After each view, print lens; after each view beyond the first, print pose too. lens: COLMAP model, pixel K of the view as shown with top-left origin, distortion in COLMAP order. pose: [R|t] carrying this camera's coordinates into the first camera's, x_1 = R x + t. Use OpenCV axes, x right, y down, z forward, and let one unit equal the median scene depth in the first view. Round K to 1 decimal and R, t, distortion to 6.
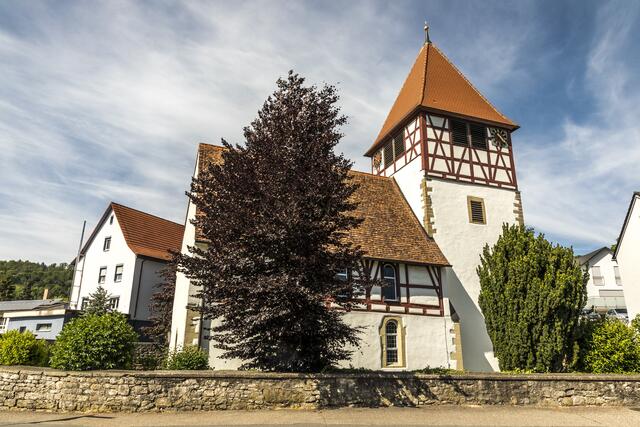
lens RADIAL K [[413.9, 0, 321.1], [0, 413.9, 222.0], [0, 0, 1]] dist [0.009777, 0.002263]
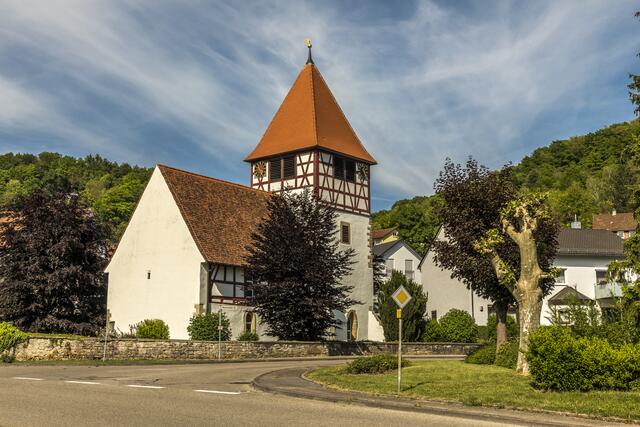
lens RADIAL K [[695.4, 0, 320.0], [0, 695.4, 213.5], [0, 0, 1]] dist [0.003038, 0.005193]
pose [[0.871078, 0.088177, 0.483164, -0.712306], [-0.131803, 0.989635, 0.057016, -0.194002], [-0.473129, -0.113348, 0.873671, -0.806240]]
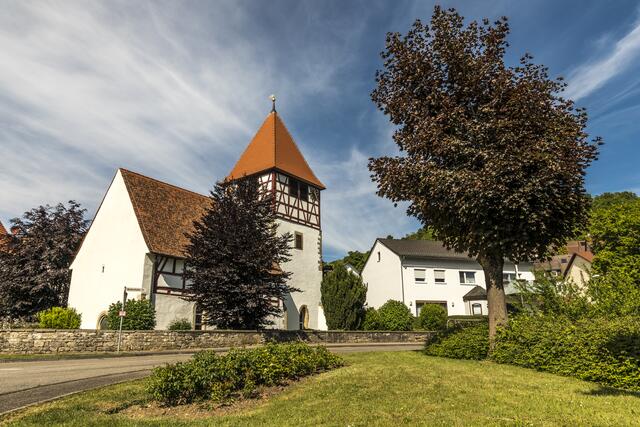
lens RADIAL K [[413.9, 0, 321.1], [0, 413.9, 222.0], [0, 0, 1]] dist [0.009777, 0.002263]
pose [[0.847831, 0.129357, 0.514246, -0.347565], [-0.131413, 0.990792, -0.032570, -0.057053], [-0.513725, -0.039965, 0.857024, -0.355440]]
